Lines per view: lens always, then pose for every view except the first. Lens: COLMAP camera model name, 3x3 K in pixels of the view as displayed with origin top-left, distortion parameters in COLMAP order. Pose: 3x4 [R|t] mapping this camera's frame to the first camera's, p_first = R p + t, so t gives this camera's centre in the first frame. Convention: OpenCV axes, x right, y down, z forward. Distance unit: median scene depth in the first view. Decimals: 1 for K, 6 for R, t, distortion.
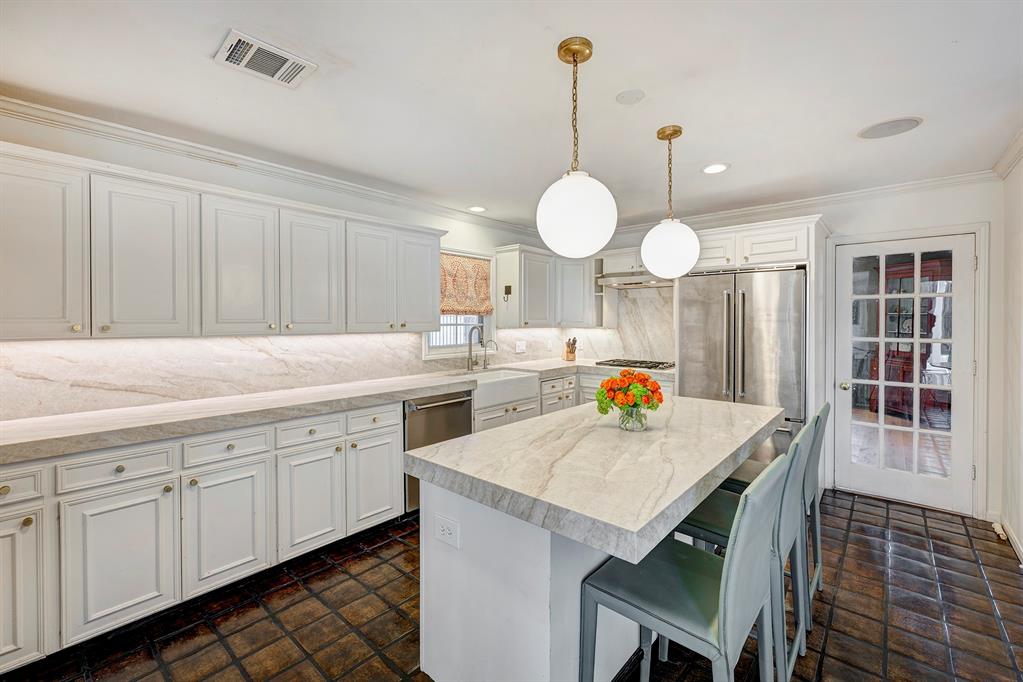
lens RADIAL K [[423.8, 0, 519.0], [0, 423.8, 322.2], [0, 0, 1]] dist [0.002703, -0.000292]
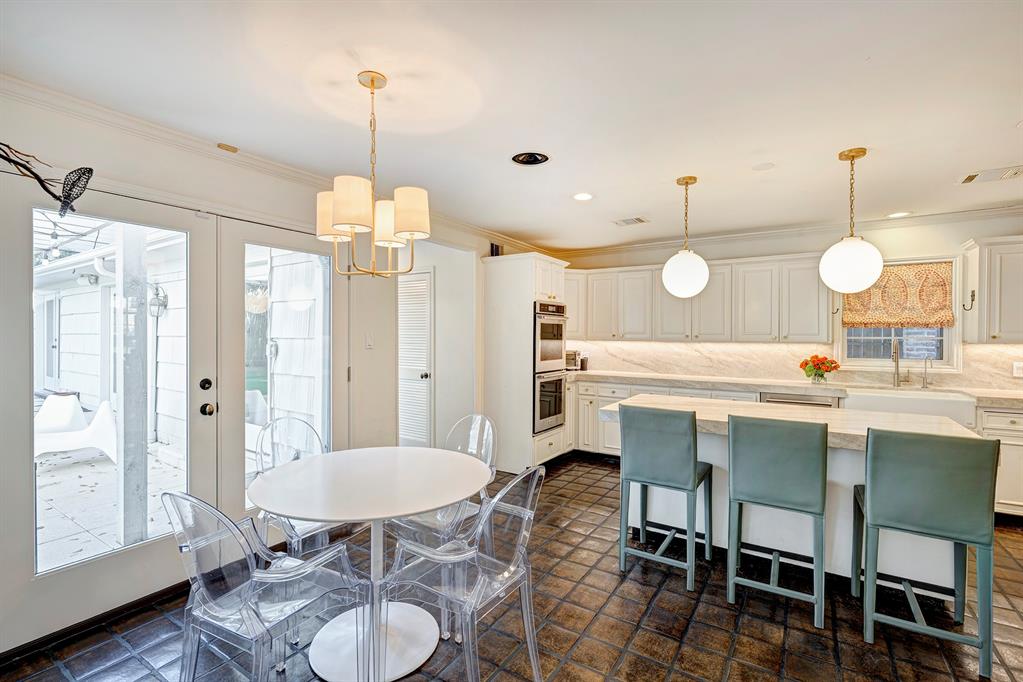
lens RADIAL K [[463.0, 0, 510.0], [0, 463.0, 336.7], [0, 0, 1]] dist [0.022475, 0.000467]
pose [[0.143045, 0.009220, -0.989673, 0.973768], [-0.005739, 0.999948, 0.008486, -0.000554], [0.989700, 0.004465, 0.143091, 0.000990]]
